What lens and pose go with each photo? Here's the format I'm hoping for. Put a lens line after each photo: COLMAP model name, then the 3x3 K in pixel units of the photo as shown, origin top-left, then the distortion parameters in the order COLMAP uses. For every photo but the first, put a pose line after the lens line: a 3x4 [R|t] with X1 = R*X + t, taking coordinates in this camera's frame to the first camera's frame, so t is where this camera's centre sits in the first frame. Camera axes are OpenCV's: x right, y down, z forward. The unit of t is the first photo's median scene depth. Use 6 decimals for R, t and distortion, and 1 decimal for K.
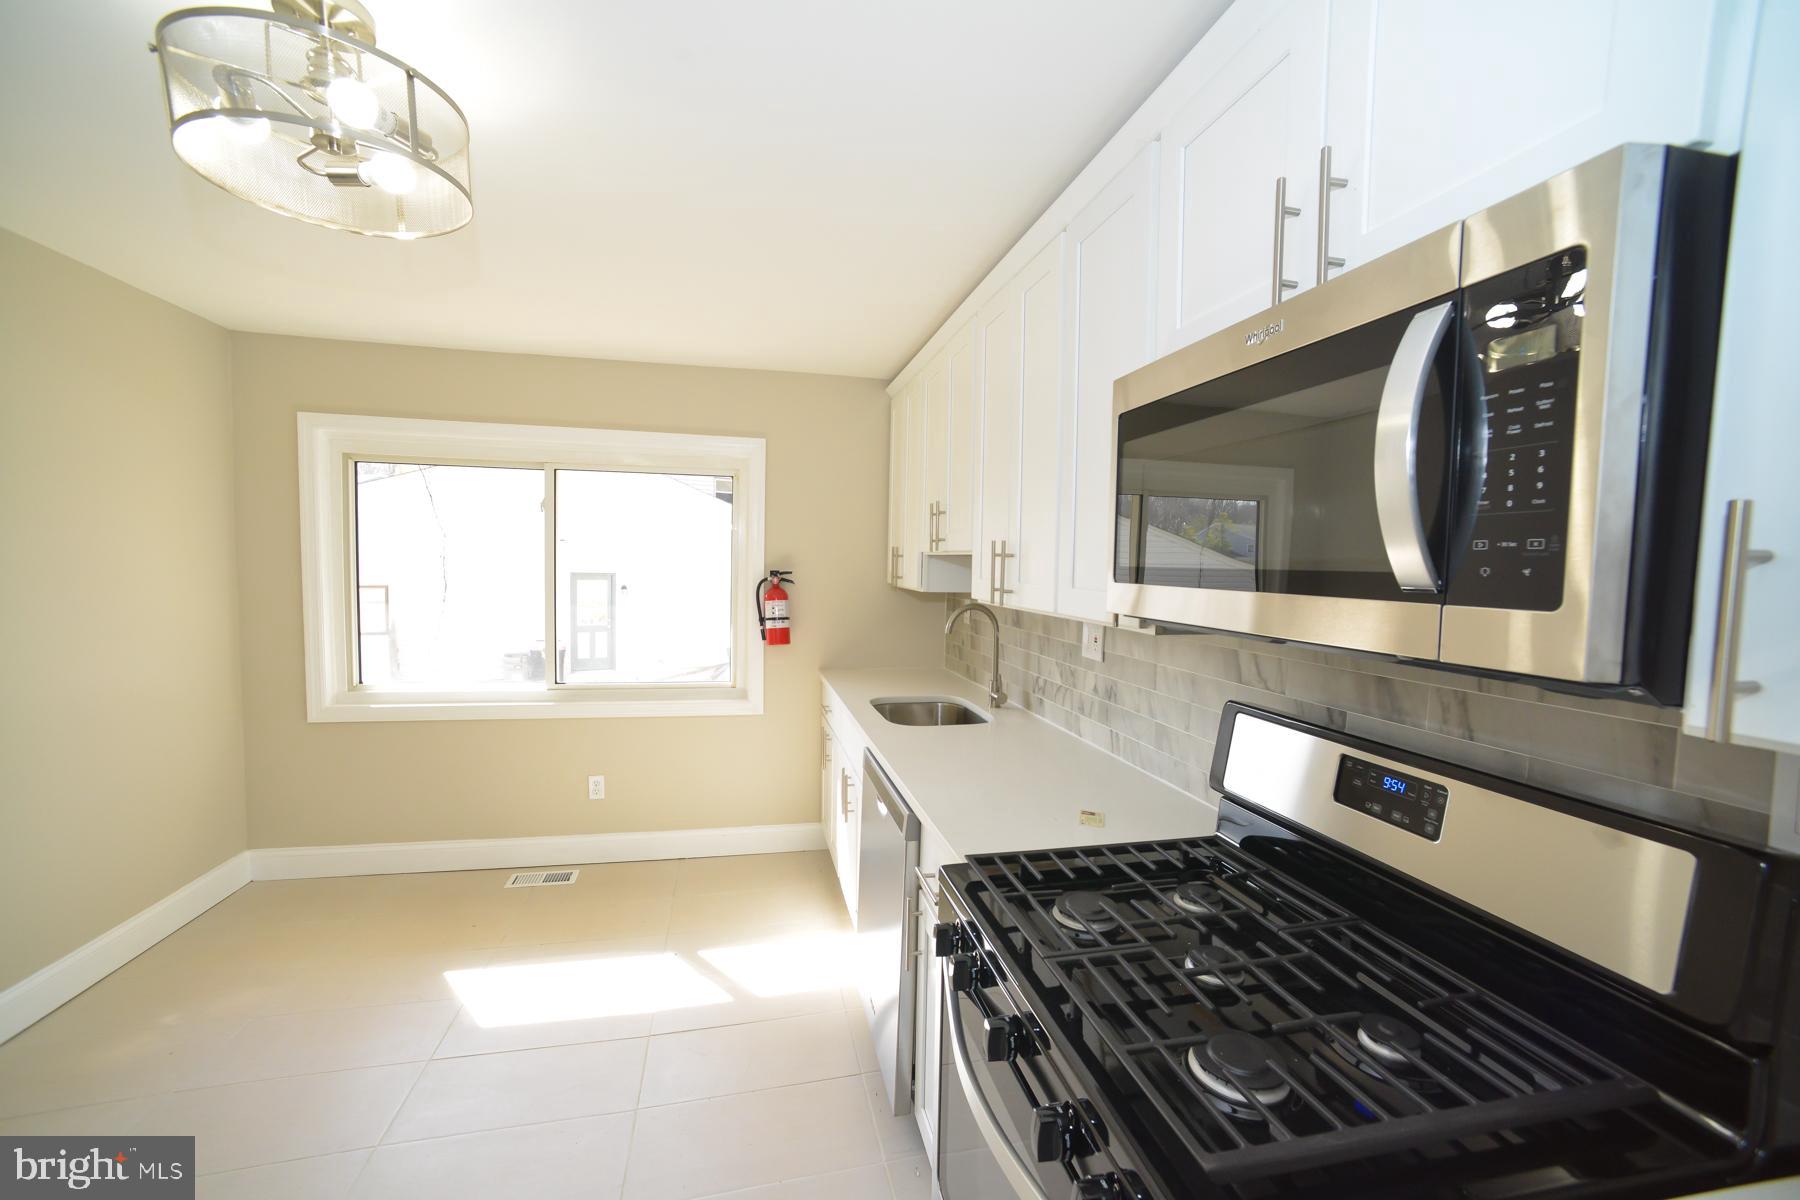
lens RADIAL K [[721.9, 0, 894.4], [0, 721.9, 603.1], [0, 0, 1]] dist [-0.007860, 0.002656]
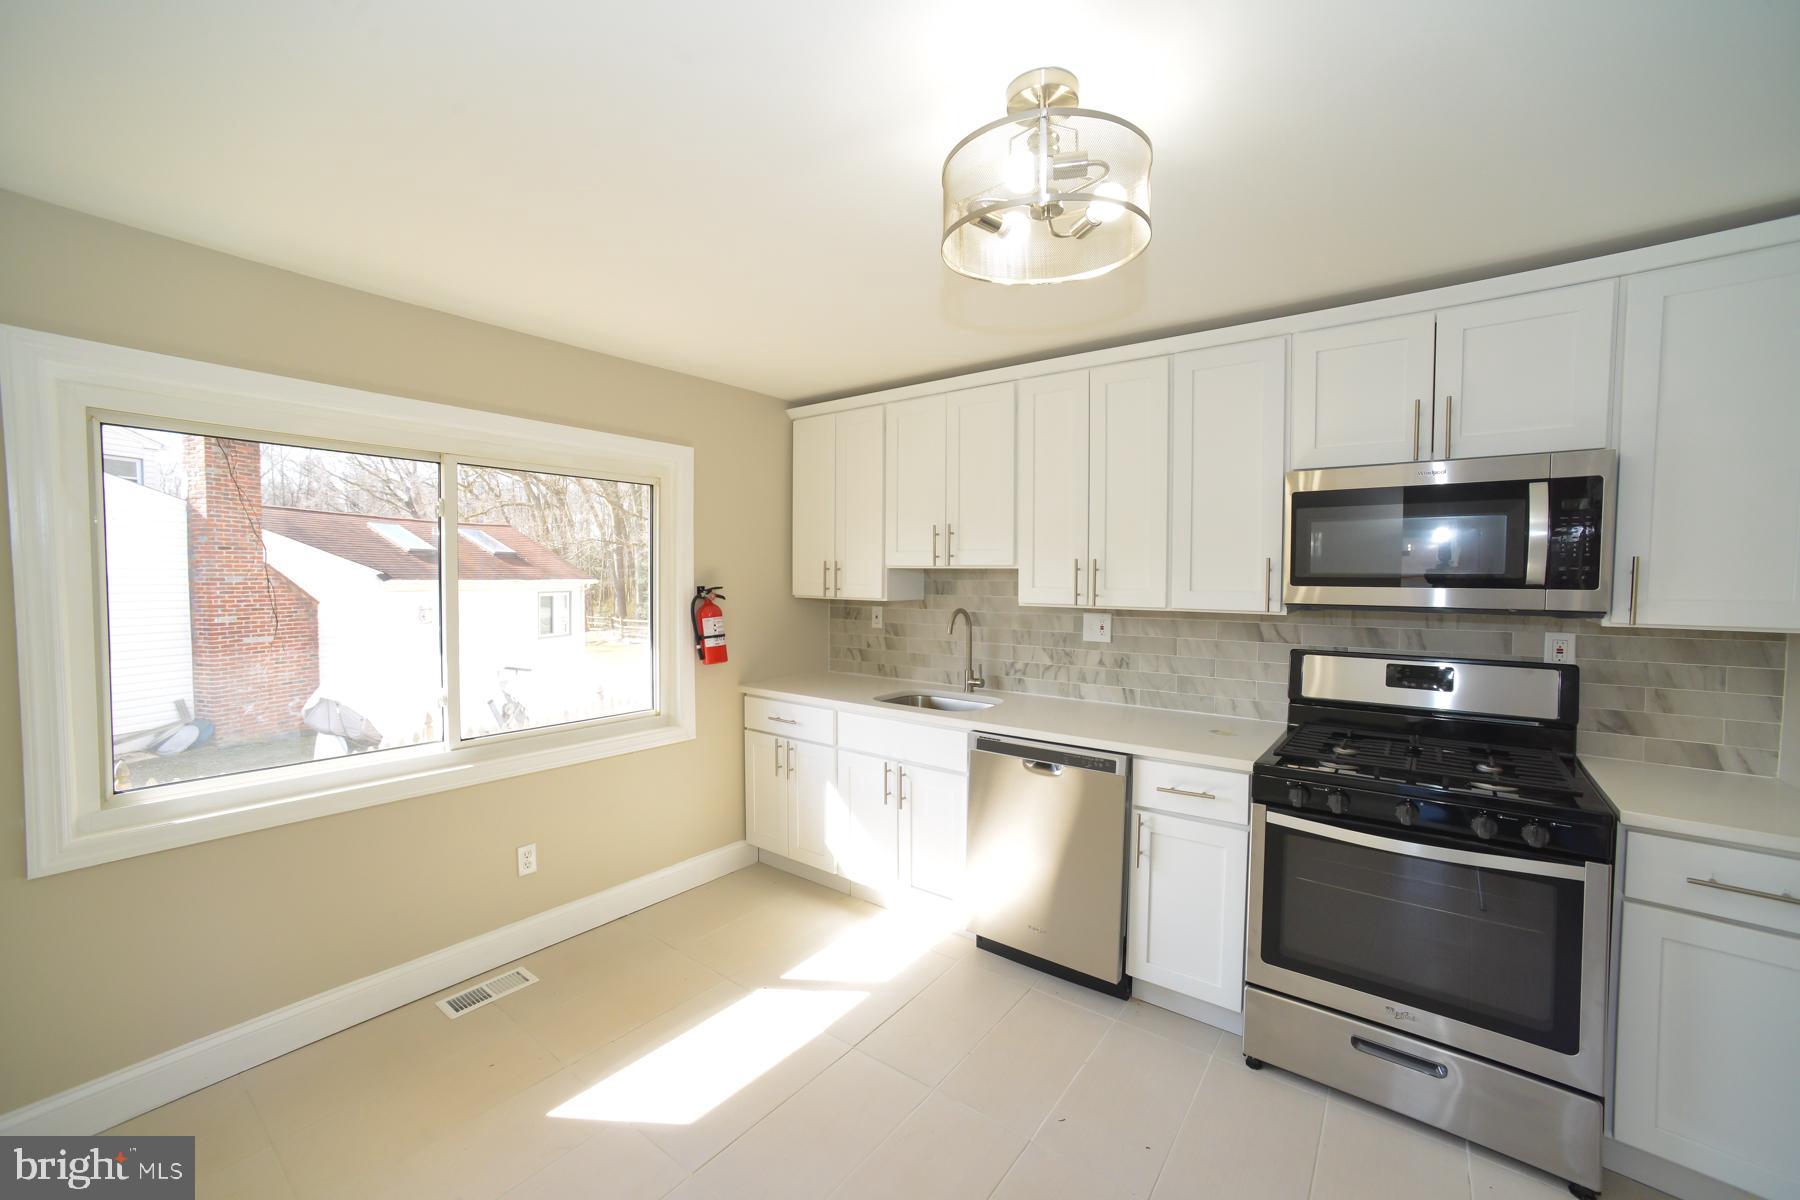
lens RADIAL K [[721.9, 0, 900.0], [0, 721.9, 595.1], [0, 0, 1]] dist [-0.007860, 0.002656]
pose [[0.761358, -0.032275, 0.647528, -0.756416], [0.047873, 0.998832, -0.006503, -0.019095], [-0.646562, 0.035950, 0.762014, 0.130862]]
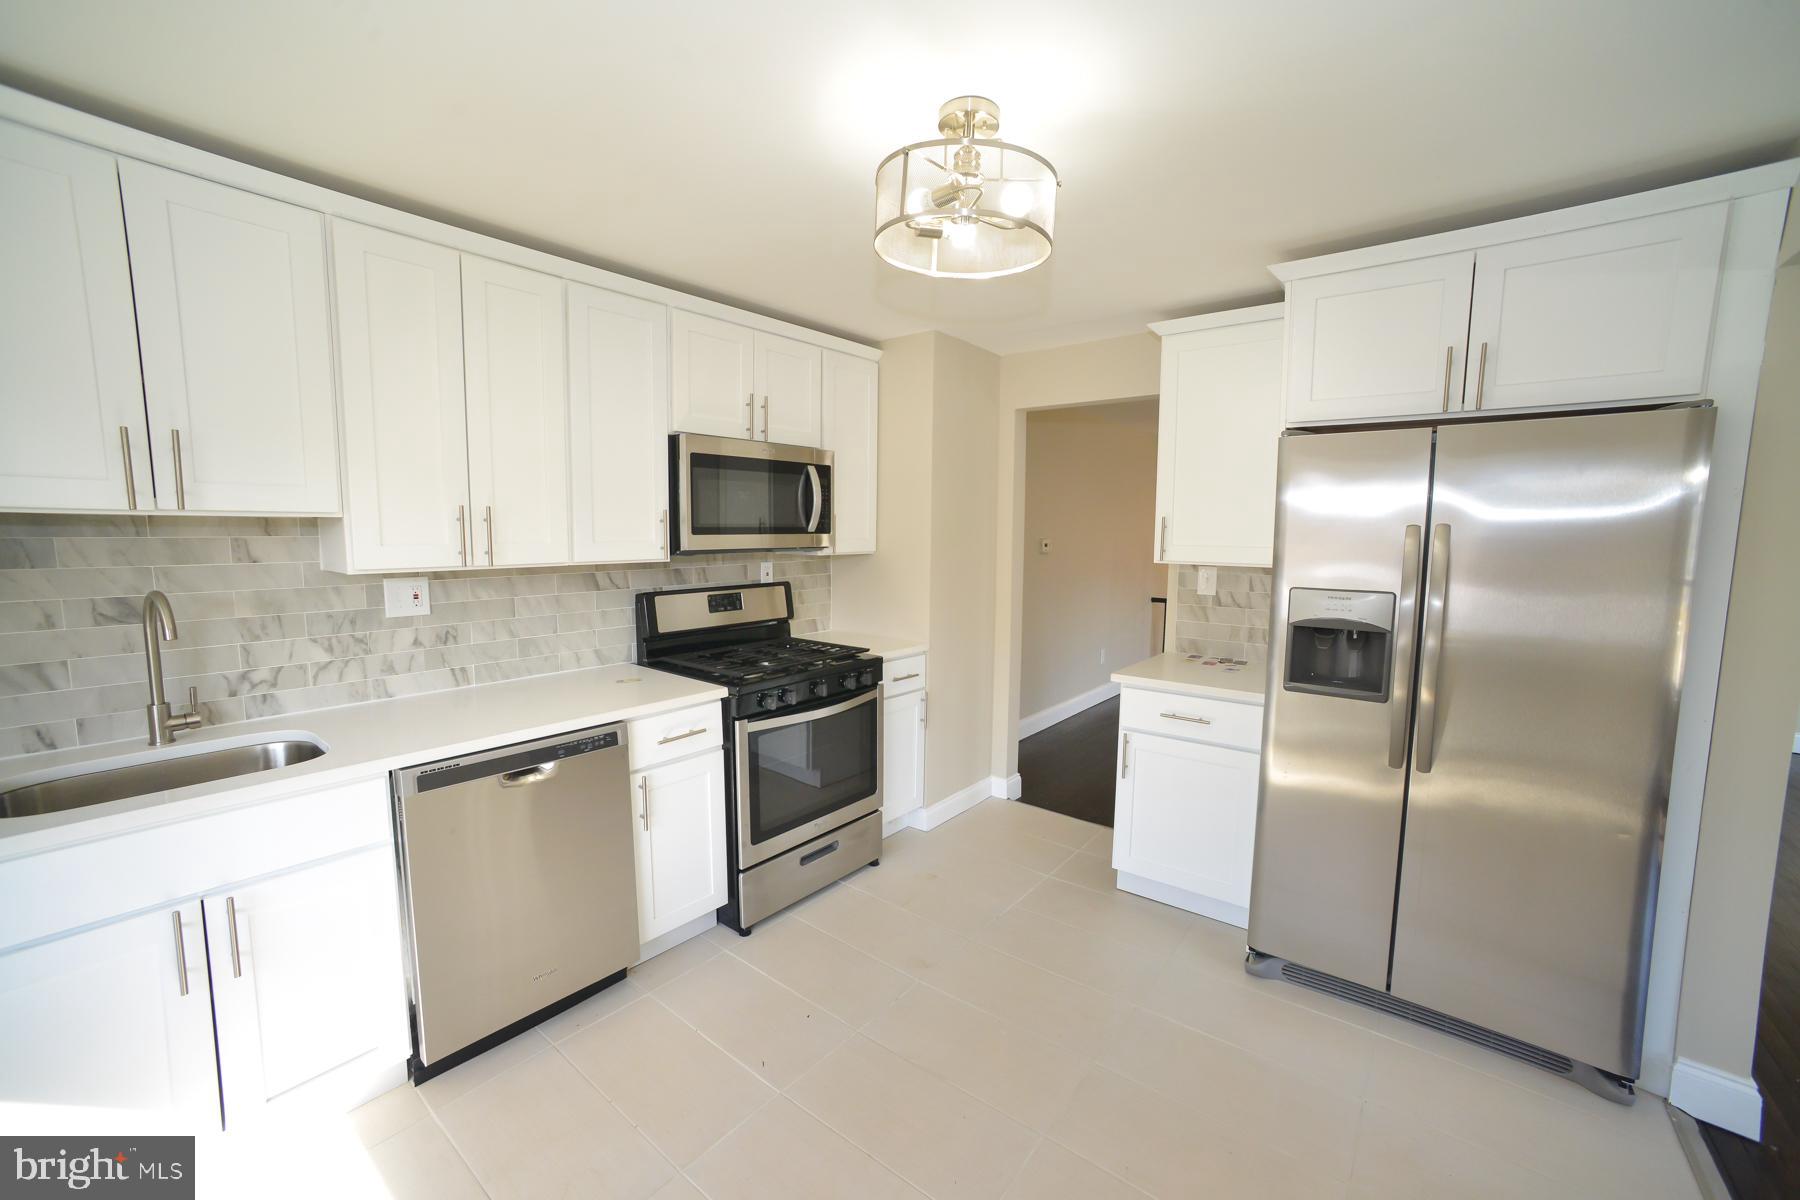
lens RADIAL K [[721.9, 0, 887.7], [0, 721.9, 599.4], [0, 0, 1]] dist [-0.007860, 0.002656]
pose [[-0.595869, -0.098486, 0.797020, -0.796661], [0.038776, 0.987766, 0.151046, -0.064151], [-0.802145, 0.120909, -0.584760, 0.845097]]
